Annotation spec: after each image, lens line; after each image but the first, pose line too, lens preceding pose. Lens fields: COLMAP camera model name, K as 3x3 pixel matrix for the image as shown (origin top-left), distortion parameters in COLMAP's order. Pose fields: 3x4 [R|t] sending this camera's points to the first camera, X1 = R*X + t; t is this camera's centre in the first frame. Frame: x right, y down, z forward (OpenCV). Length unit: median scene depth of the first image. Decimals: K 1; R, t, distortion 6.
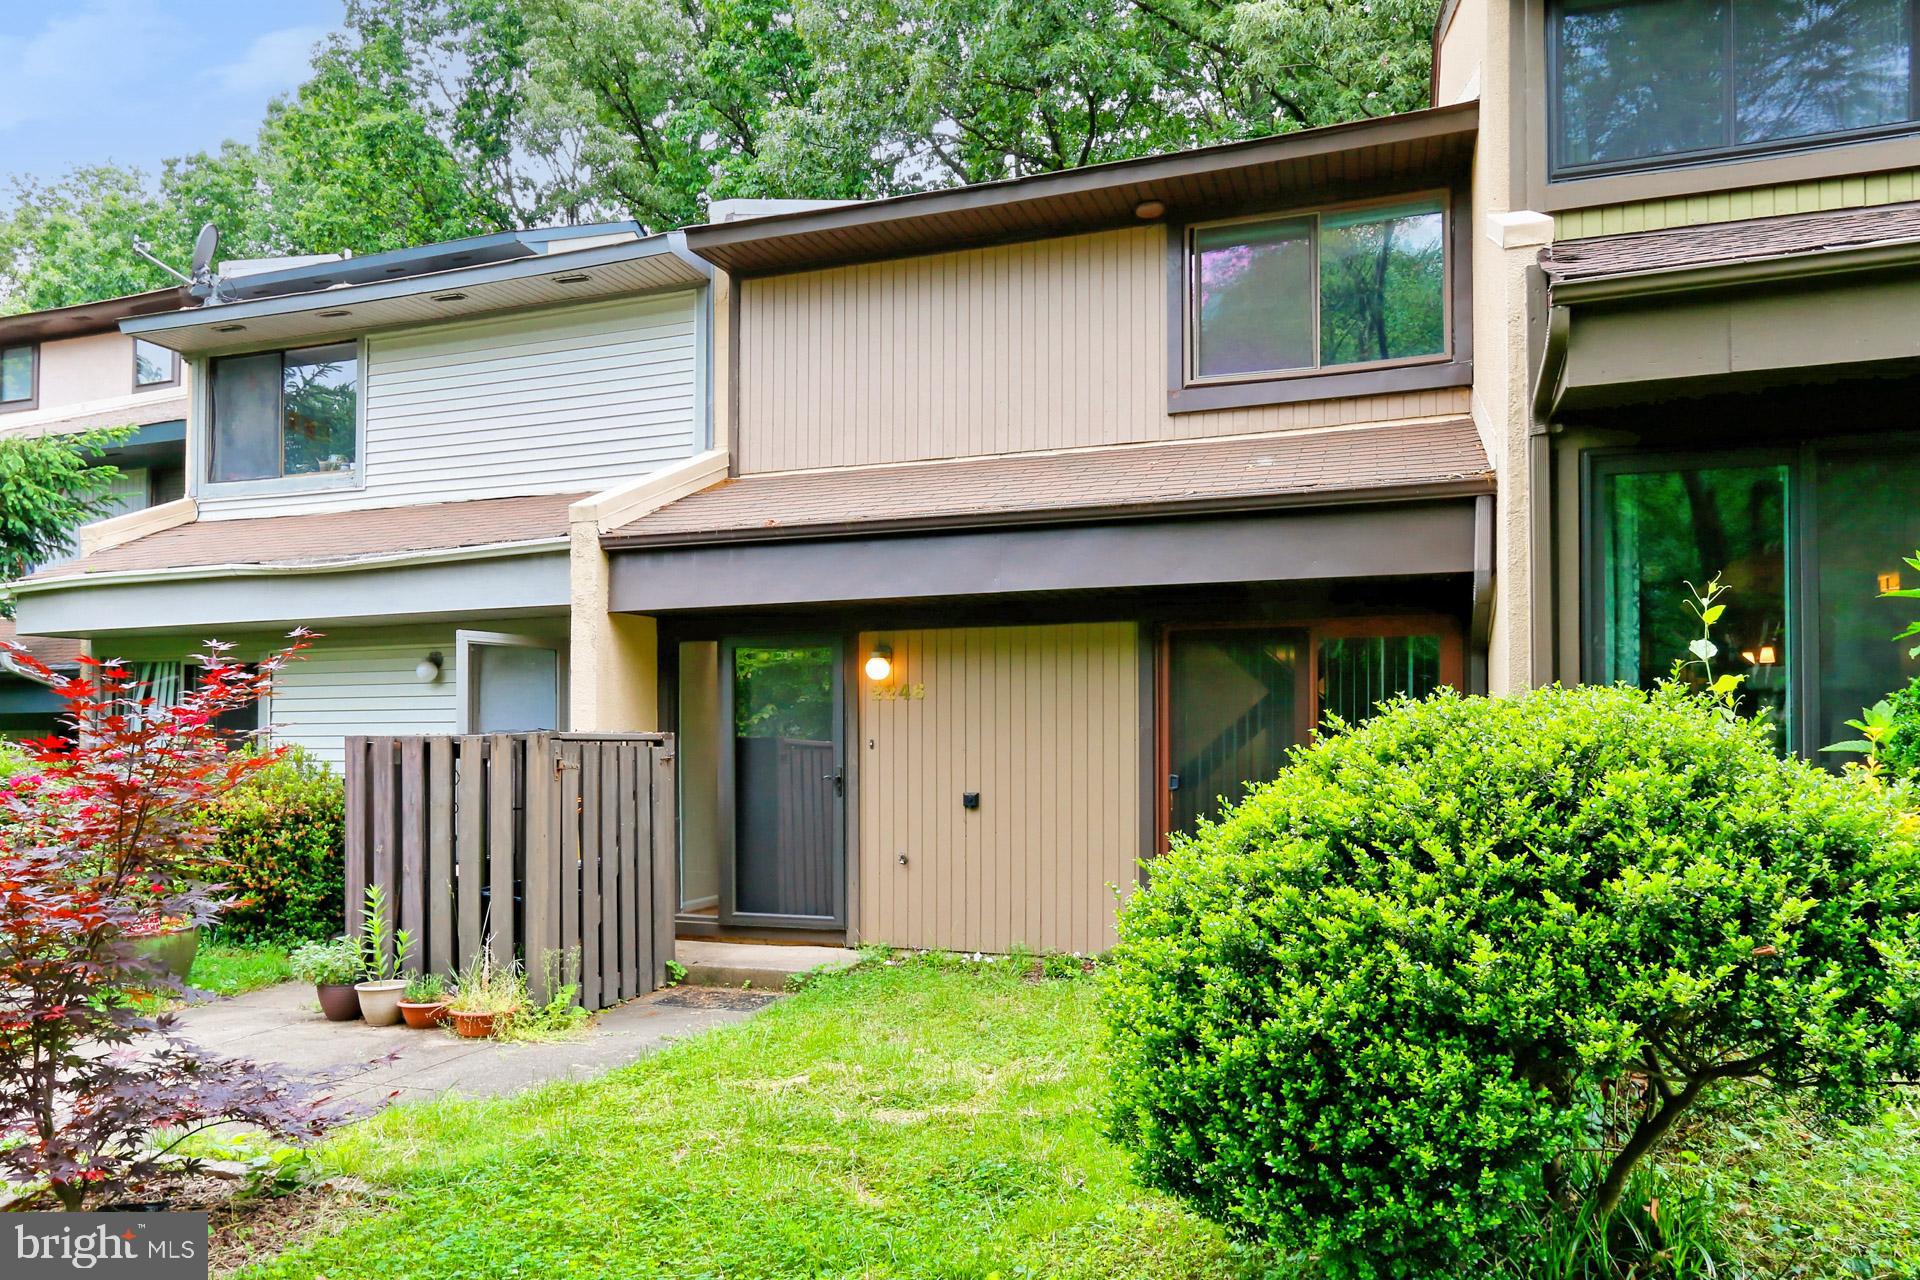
lens RADIAL K [[1165.7, 0, 1024.9], [0, 1165.7, 740.3], [0, 0, 1]] dist [-0.001340, -0.000106]
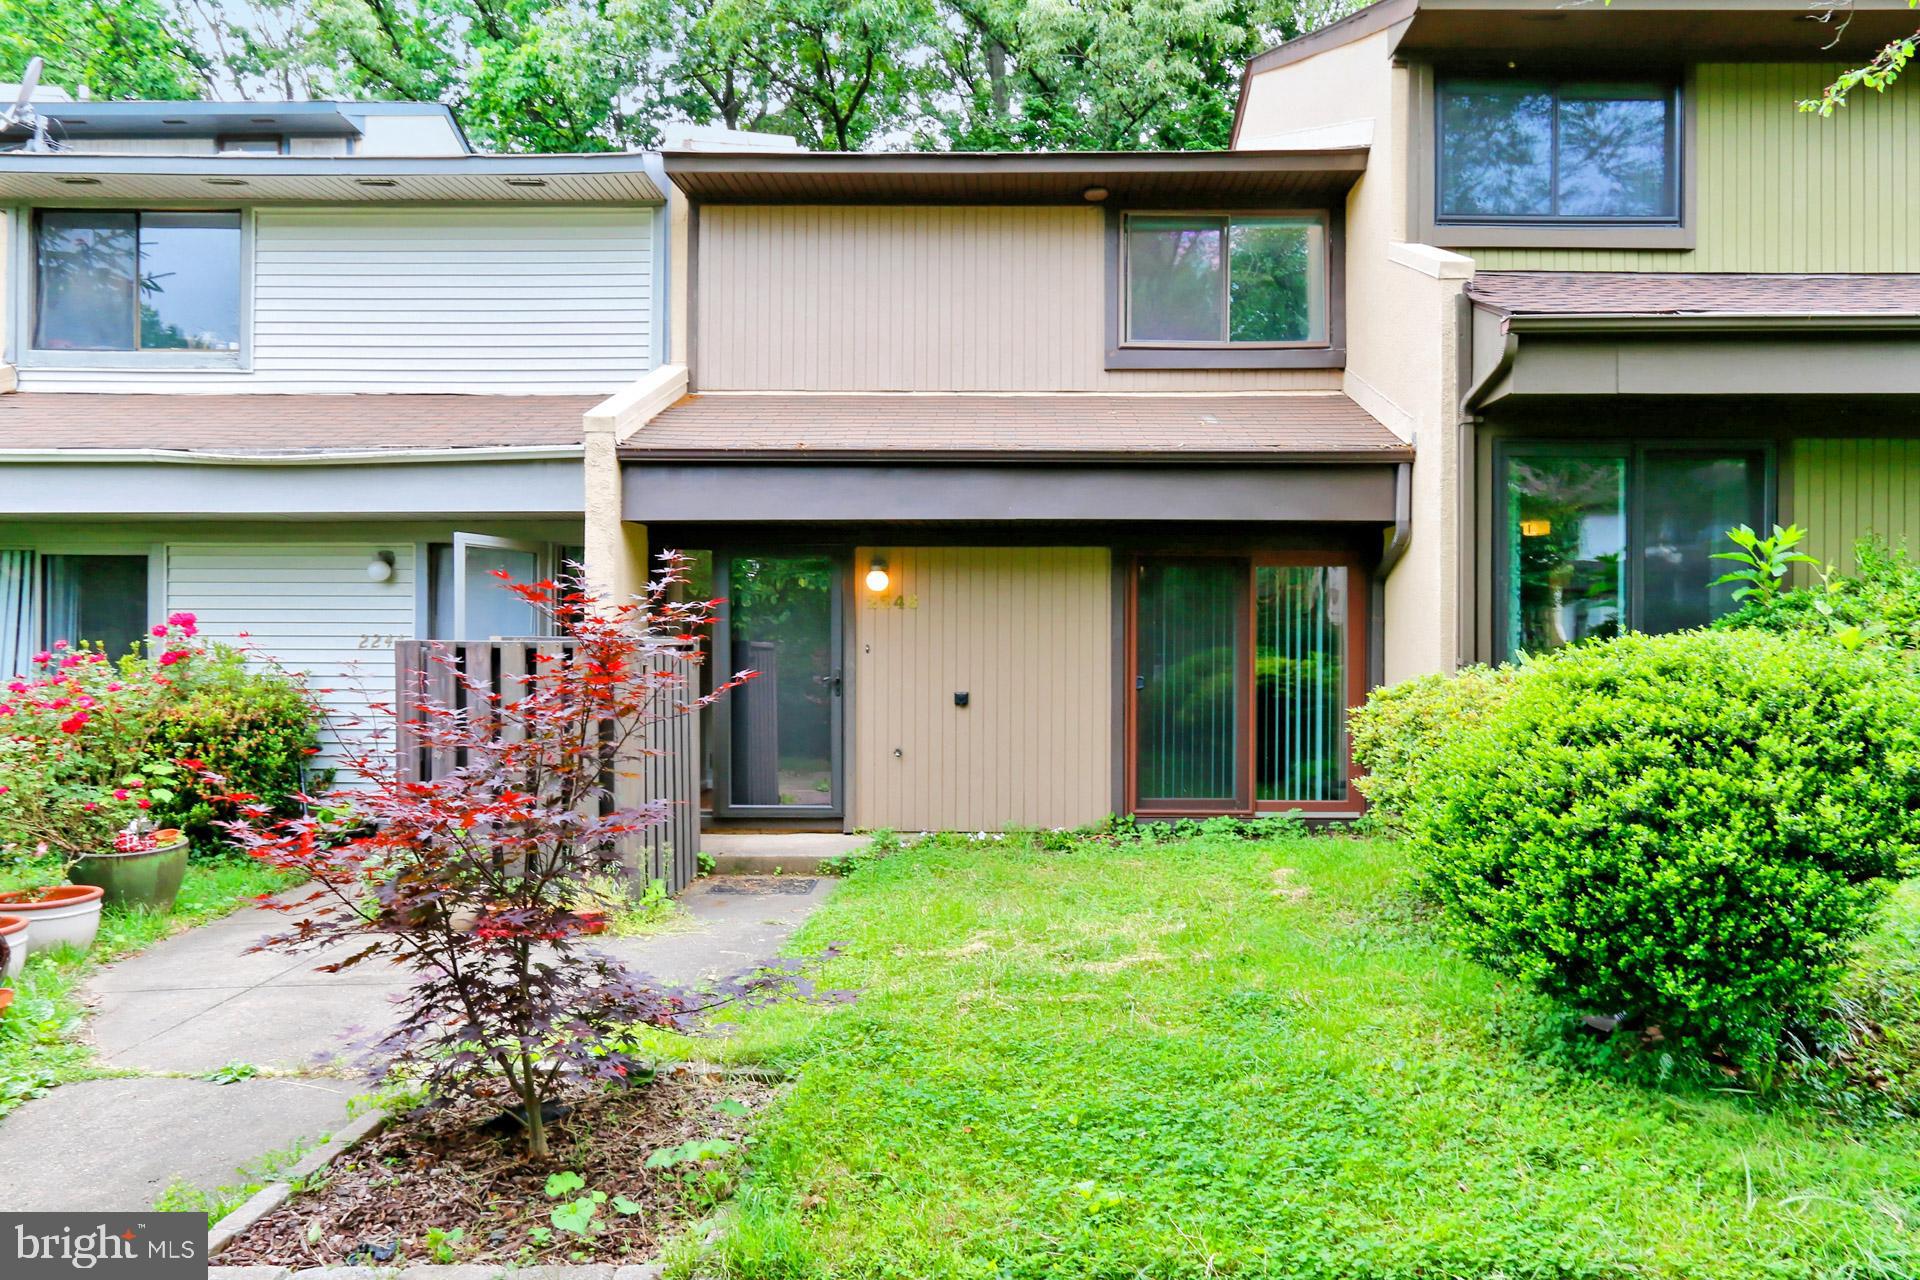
lens RADIAL K [[1059.8, 0, 1056.9], [0, 1059.8, 649.4], [0, 0, 1]] dist [-0.005580, 0.002694]
pose [[0.954903, 0.004607, 0.296881, -0.262505], [-0.008530, 0.999893, 0.011918, -0.009922], [-0.296795, -0.013913, 0.954840, -0.014405]]
